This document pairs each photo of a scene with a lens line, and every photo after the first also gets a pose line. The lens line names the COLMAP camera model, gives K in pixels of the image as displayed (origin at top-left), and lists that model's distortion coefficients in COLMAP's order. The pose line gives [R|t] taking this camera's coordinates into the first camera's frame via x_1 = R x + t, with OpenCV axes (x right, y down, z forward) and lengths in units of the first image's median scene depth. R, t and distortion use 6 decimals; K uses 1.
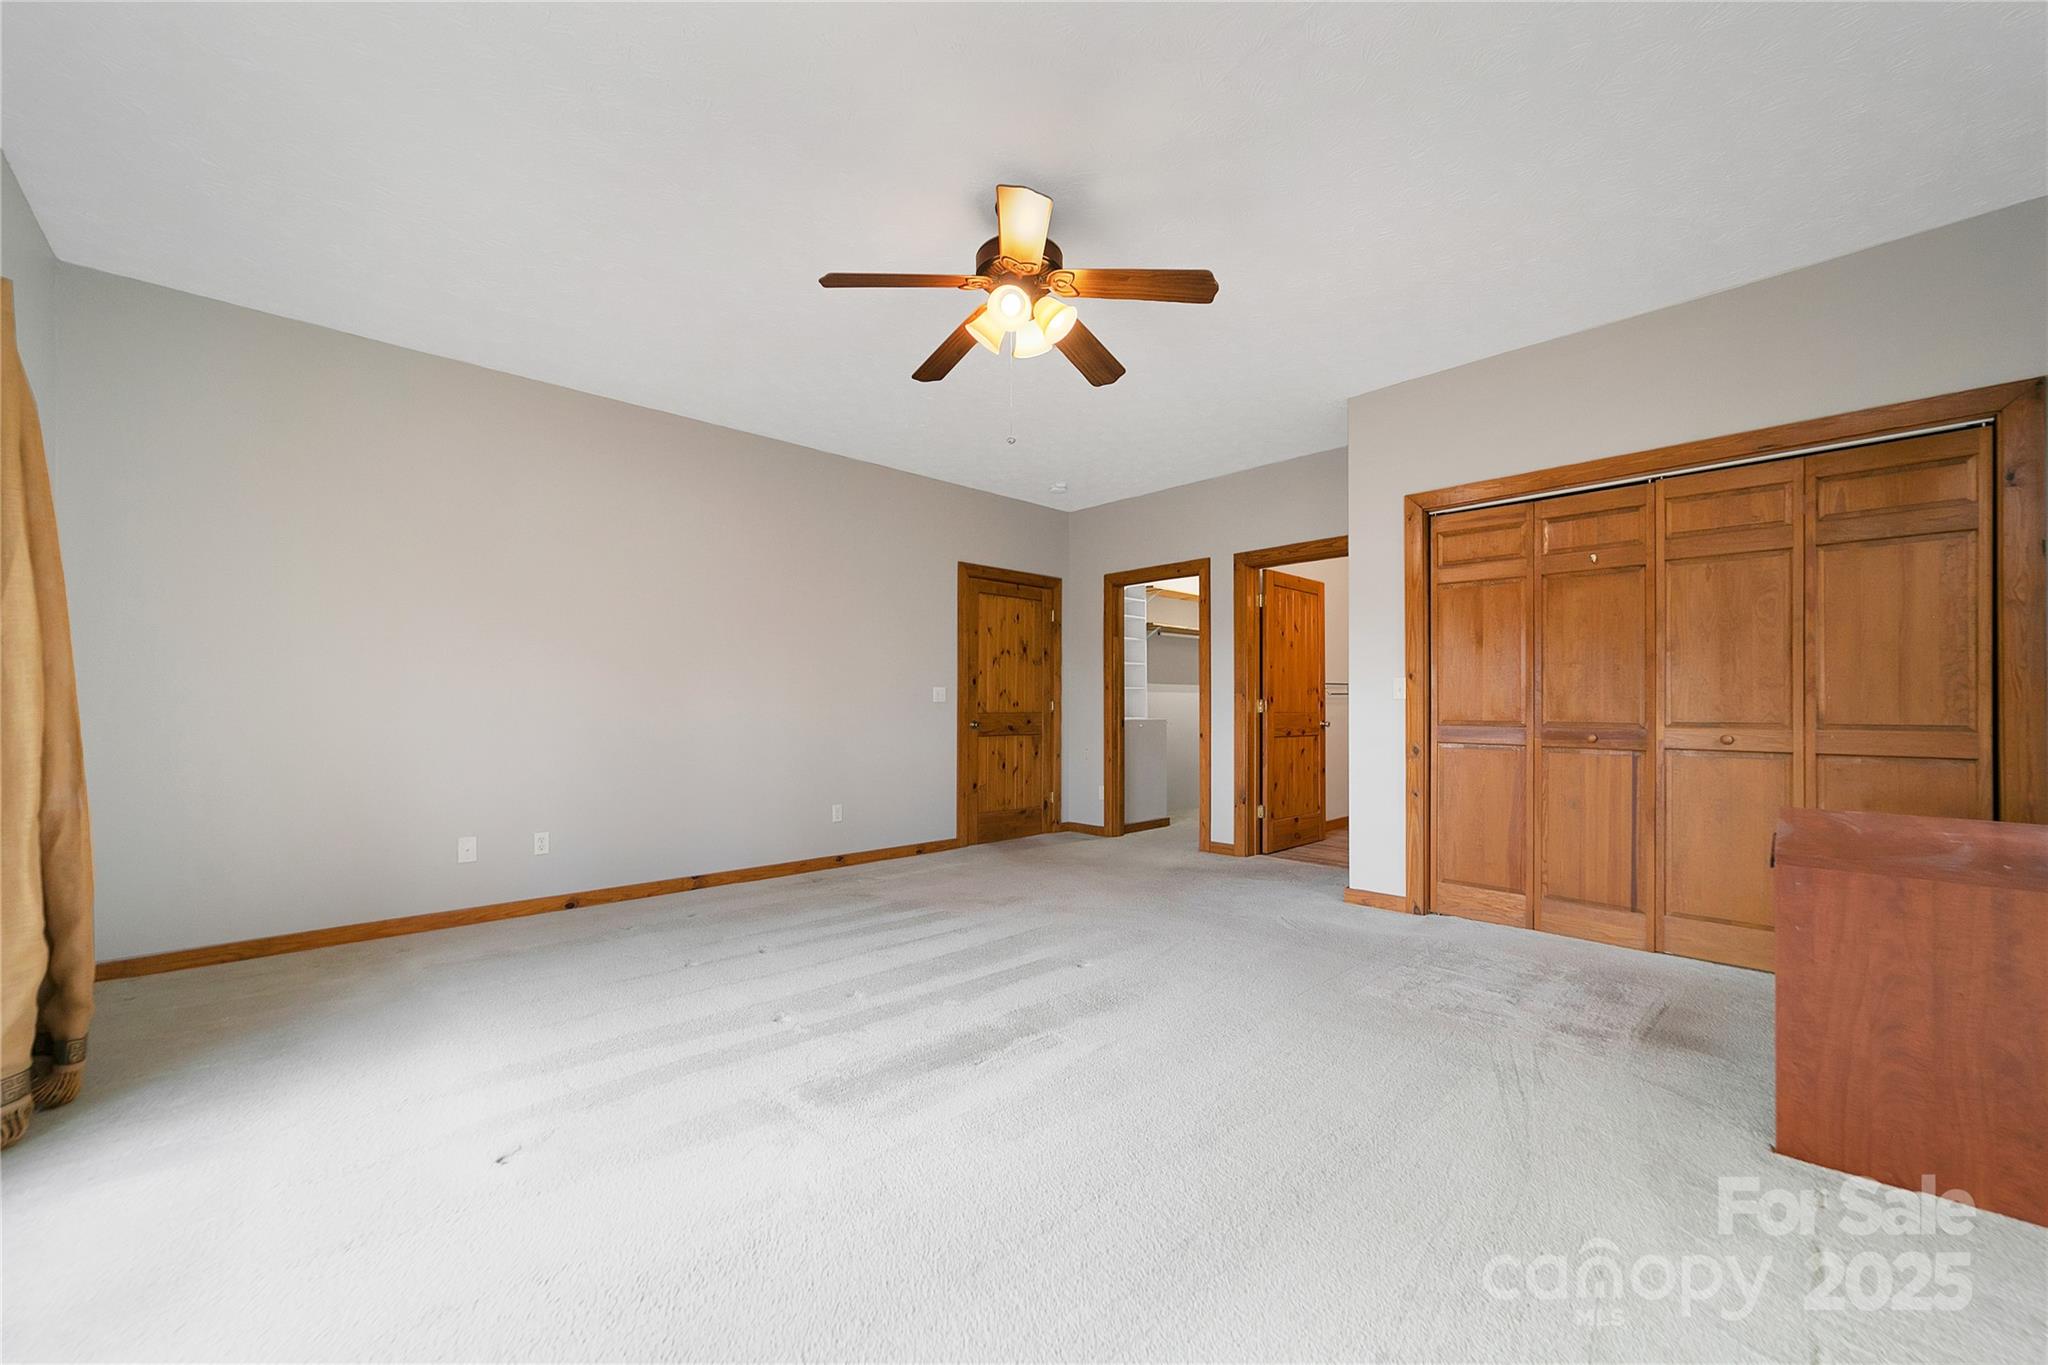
lens RADIAL K [[805.4, 0, 989.8], [0, 805.4, 722.1], [0, 0, 1]] dist [-0.001214, 0.000040]
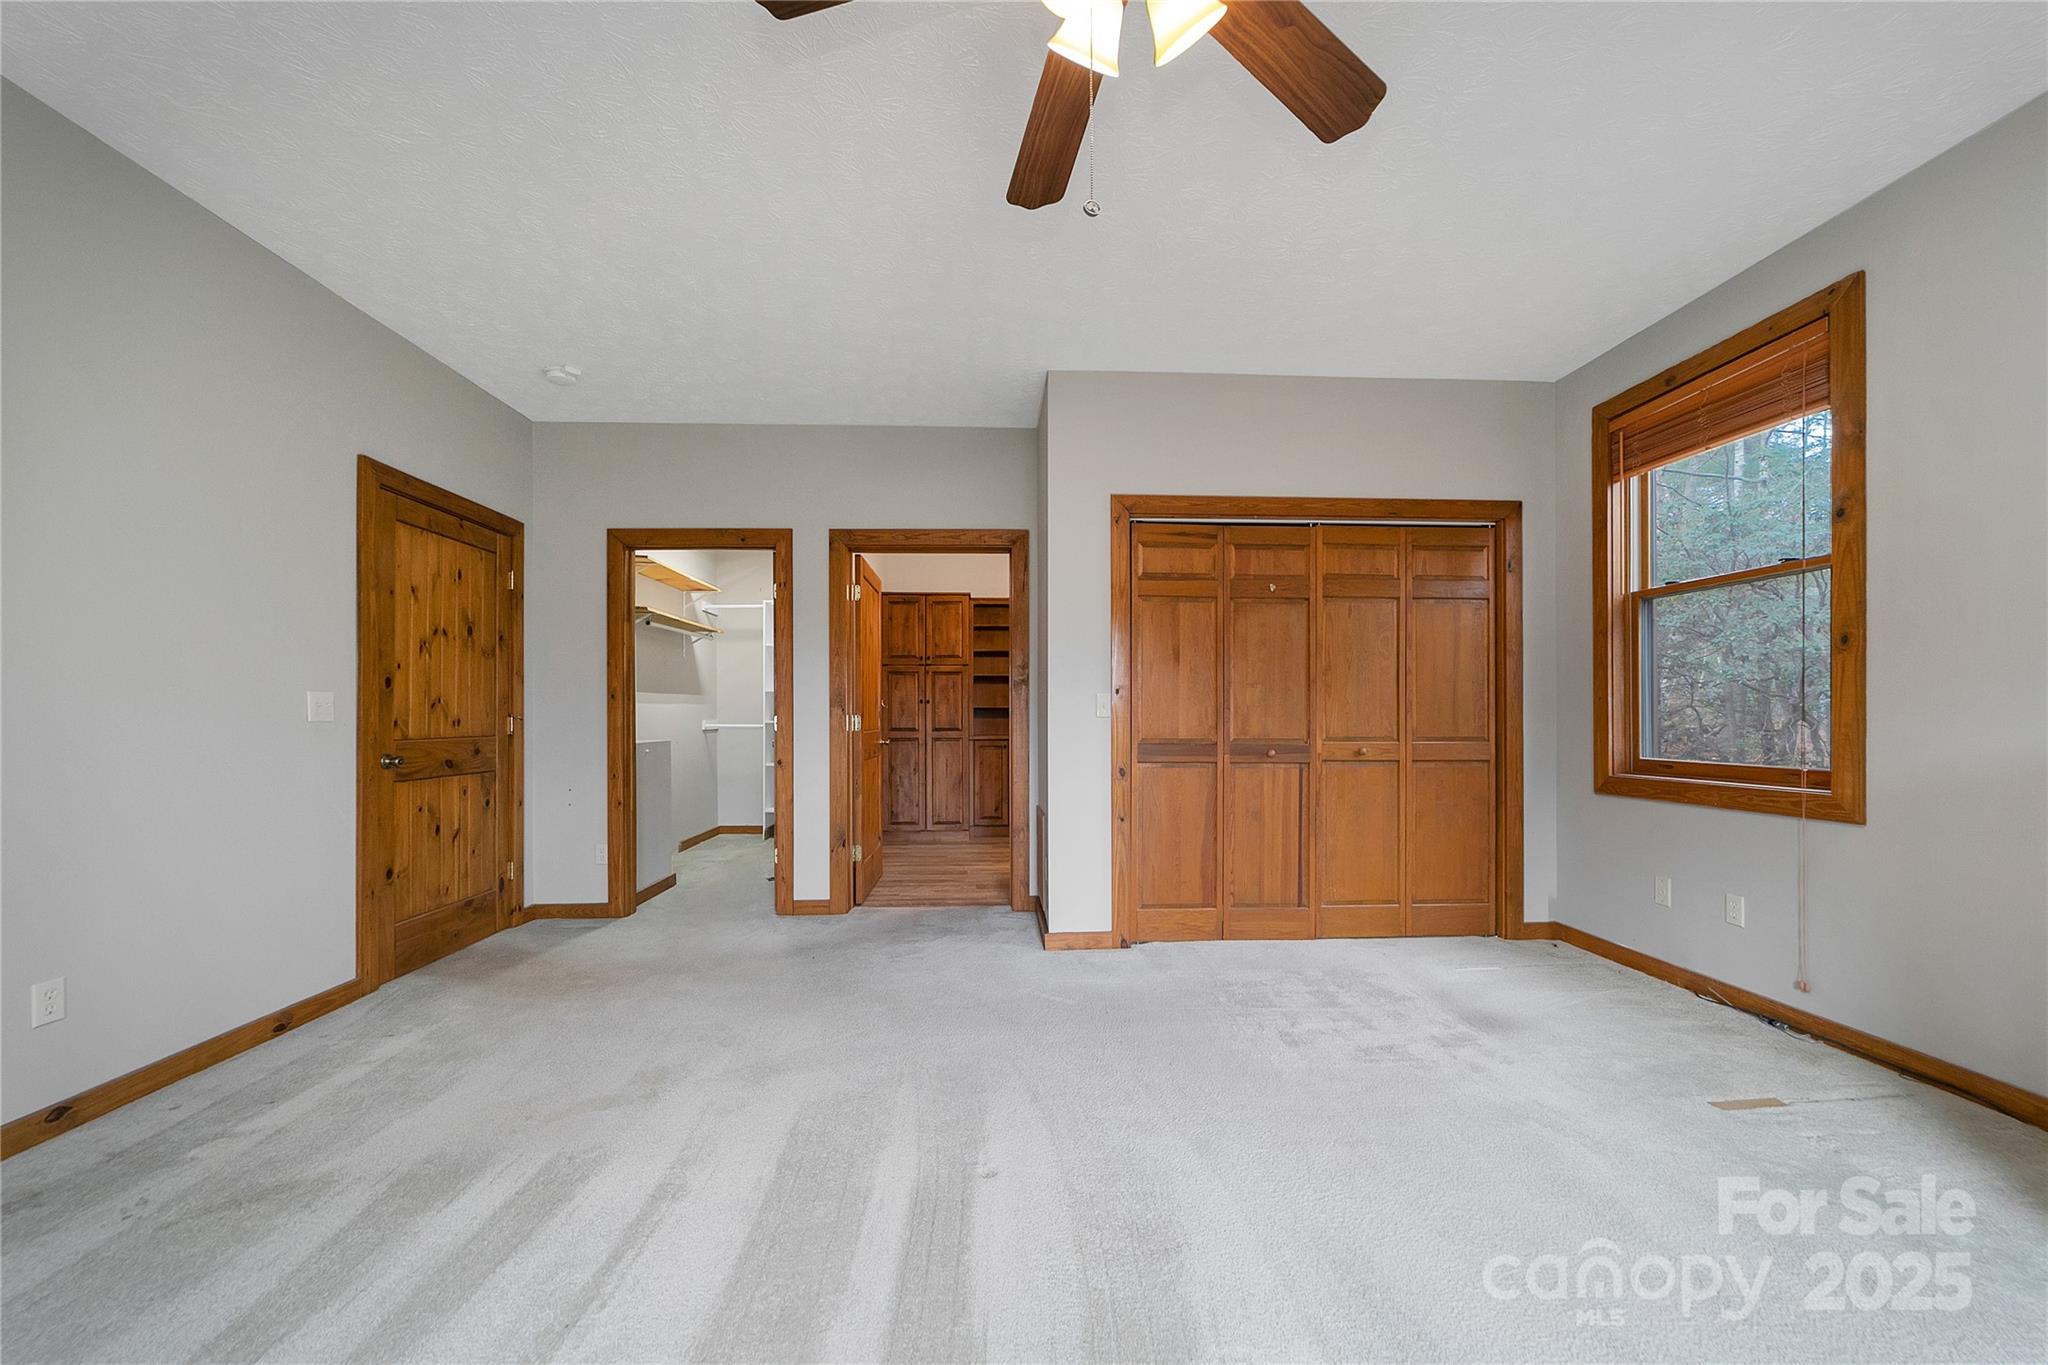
lens RADIAL K [[805.4, 0, 989.8], [0, 805.4, 722.1], [0, 0, 1]] dist [-0.001214, 0.000040]
pose [[0.629125, -0.009065, 0.777252, -0.201323], [0.018187, 0.999830, -0.003060, -0.015301], [-0.777092, 0.016061, 0.629182, 0.369715]]
